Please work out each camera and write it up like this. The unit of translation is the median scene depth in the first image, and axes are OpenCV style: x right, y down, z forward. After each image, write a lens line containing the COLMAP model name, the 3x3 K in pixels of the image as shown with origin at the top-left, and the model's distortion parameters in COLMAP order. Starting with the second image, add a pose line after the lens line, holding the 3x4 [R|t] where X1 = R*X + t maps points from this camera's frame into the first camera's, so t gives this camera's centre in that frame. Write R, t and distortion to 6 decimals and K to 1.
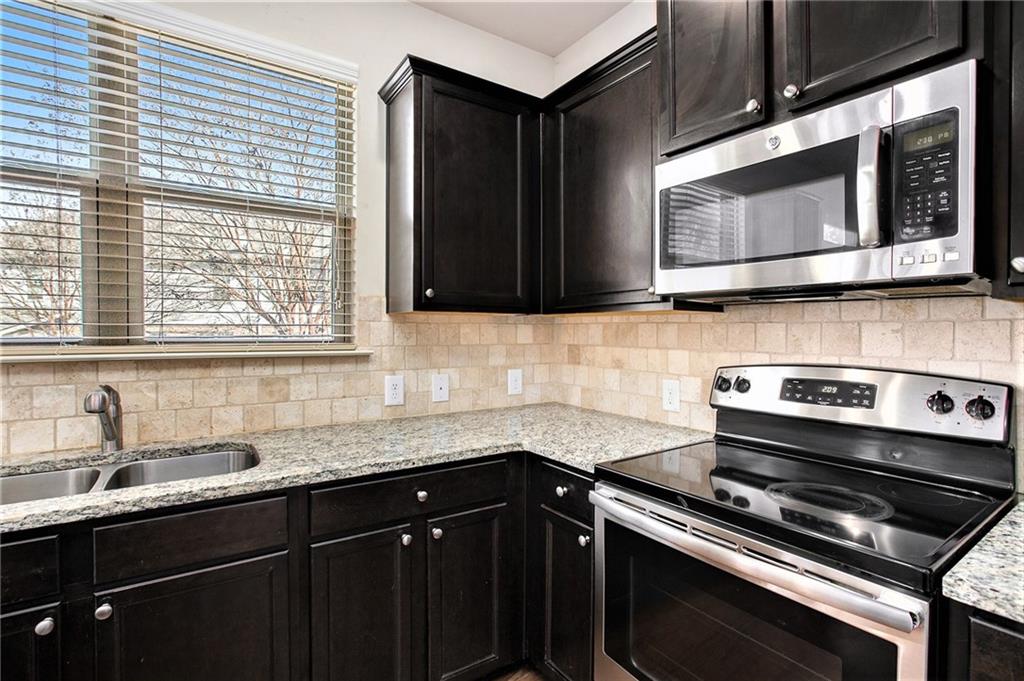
lens RADIAL K [[476.5, 0, 511.5], [0, 476.5, 330.2], [0, 0, 1]] dist [-0.029639, 0.005170]
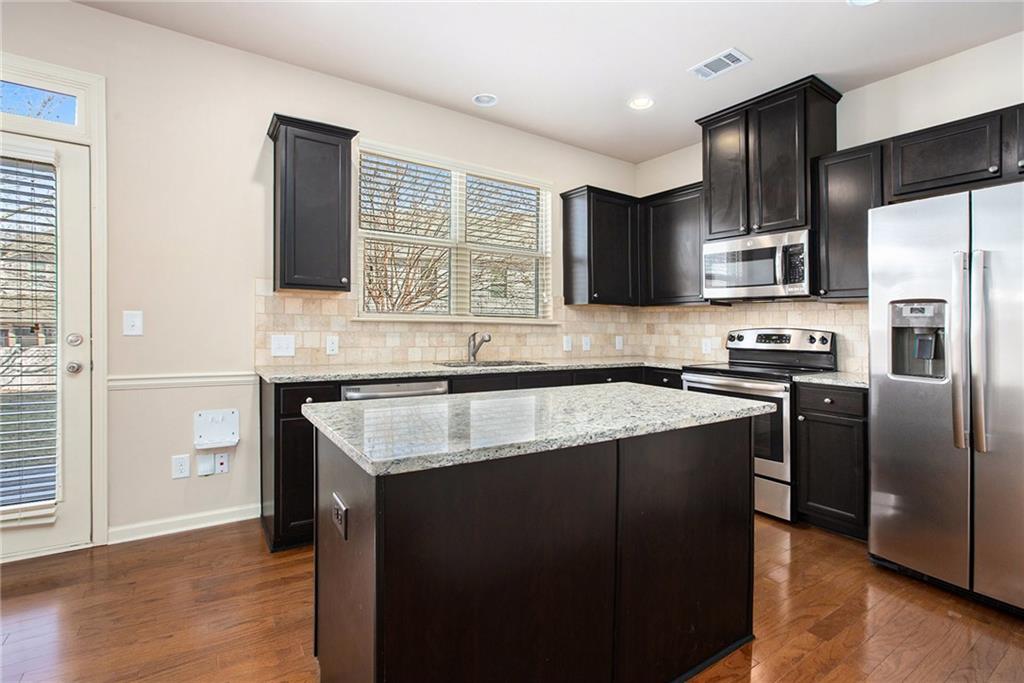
lens RADIAL K [[476.5, 0, 518.1], [0, 476.5, 298.6], [0, 0, 1]] dist [-0.029639, 0.005170]
pose [[0.999889, 0.014764, 0.001792, -0.591818], [-0.014639, 0.998295, -0.056503, 0.070214], [-0.002623, 0.056470, 0.998401, -1.291213]]
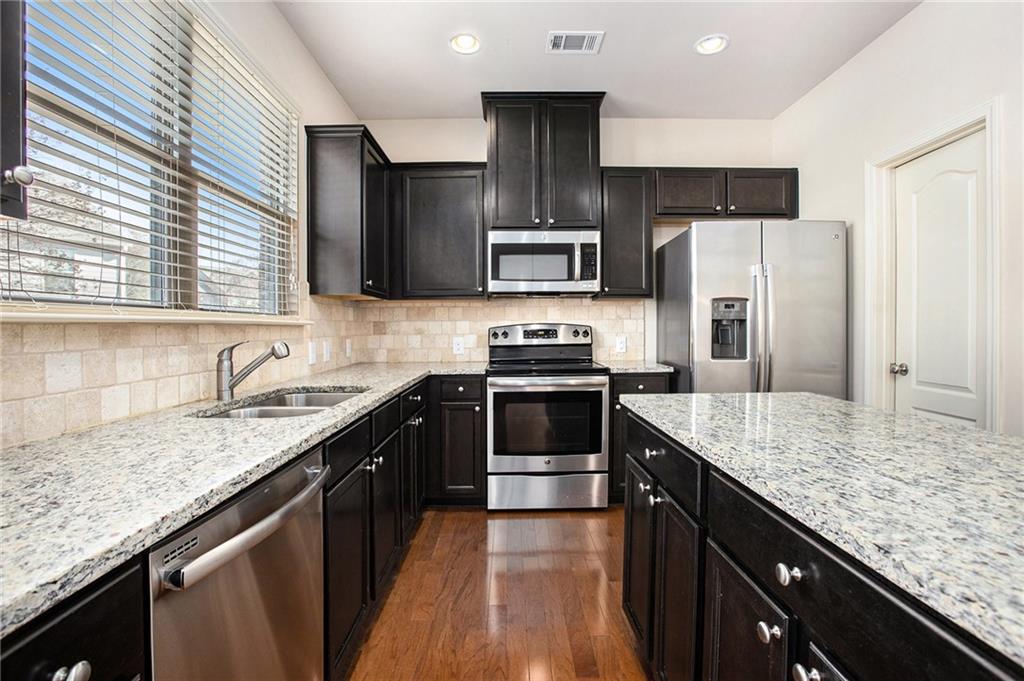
lens RADIAL K [[476.5, 0, 506.5], [0, 476.5, 317.5], [0, 0, 1]] dist [-0.029639, 0.005170]
pose [[0.563899, 0.006394, 0.825819, -1.335485], [0.011798, 0.999806, -0.015797, 0.071202], [-0.825759, 0.018651, 0.563714, -0.254043]]
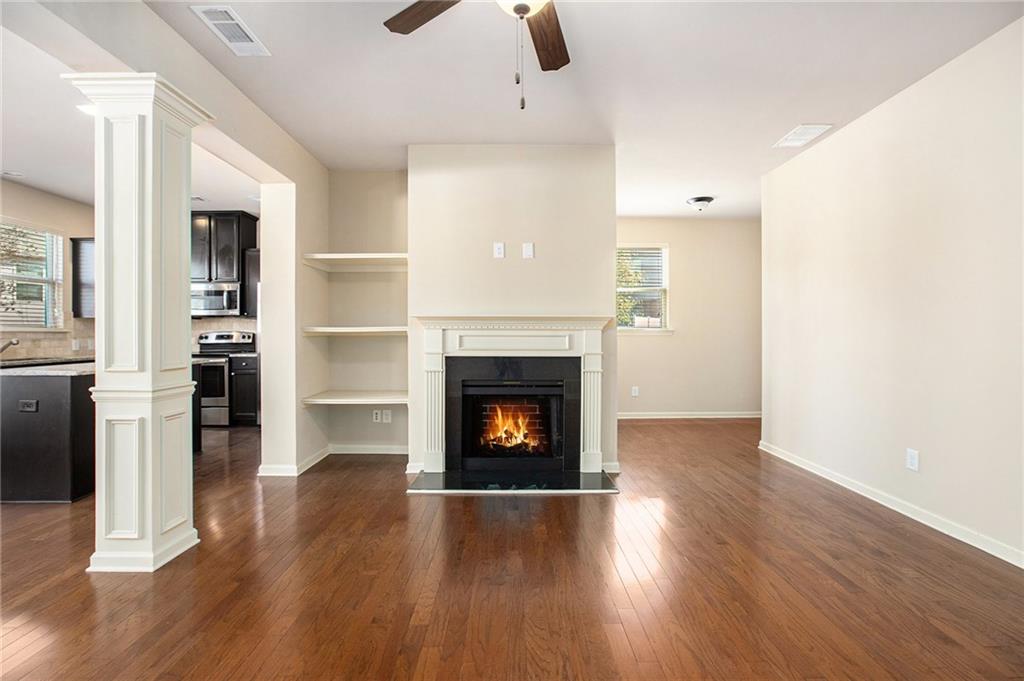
lens RADIAL K [[476.5, 0, 506.1], [0, 476.5, 327.1], [0, 0, 1]] dist [-0.029639, 0.005170]
pose [[0.579702, 0.003234, 0.814822, -1.307915], [0.005109, 0.999958, -0.007604, 0.070703], [-0.814813, 0.008571, 0.579661, -3.416443]]
